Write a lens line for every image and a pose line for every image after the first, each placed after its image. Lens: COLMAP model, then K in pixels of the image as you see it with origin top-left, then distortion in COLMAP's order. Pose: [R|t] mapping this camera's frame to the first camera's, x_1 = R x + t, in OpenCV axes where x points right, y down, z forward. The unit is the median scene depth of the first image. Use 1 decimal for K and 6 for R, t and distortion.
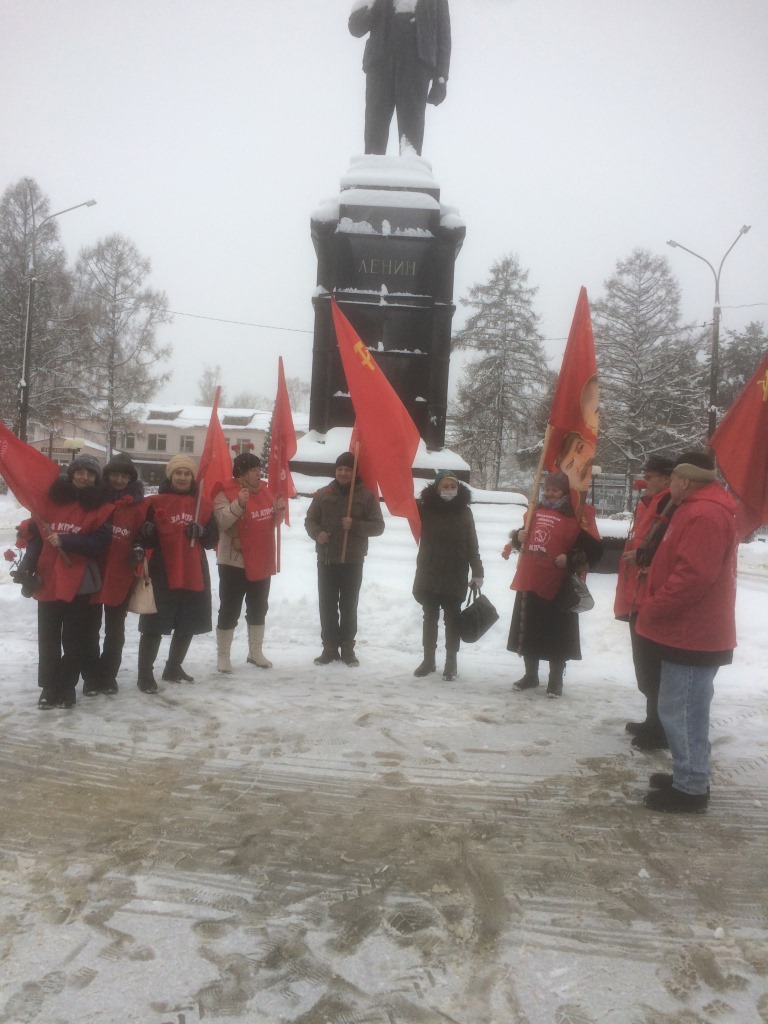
lens RADIAL K [[872.8, 0, 396.5], [0, 872.8, 573.4], [0, 0, 1]] dist [0.006472, -0.016957]
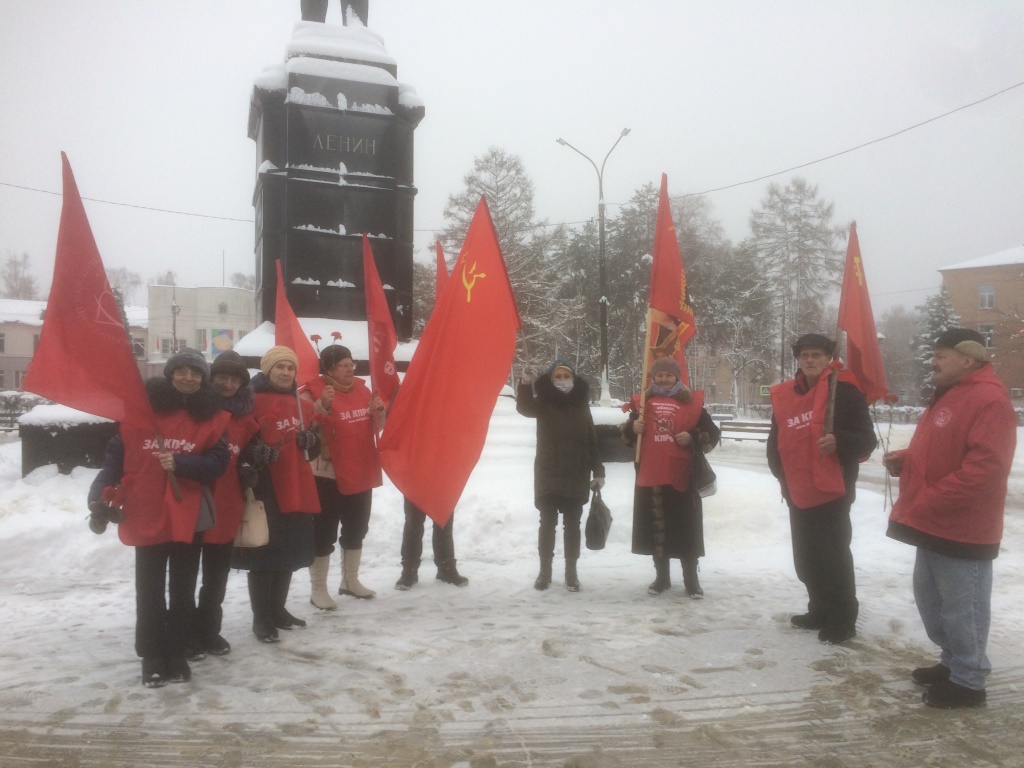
lens RADIAL K [[872.8, 0, 511.4], [0, 872.8, 446.5], [0, 0, 1]] dist [0.006472, -0.016957]
pose [[0.951061, -0.049726, 0.304975, -0.266479], [0.056692, 0.998293, -0.014023, -0.017935], [-0.303757, 0.030626, 0.952257, 0.150183]]
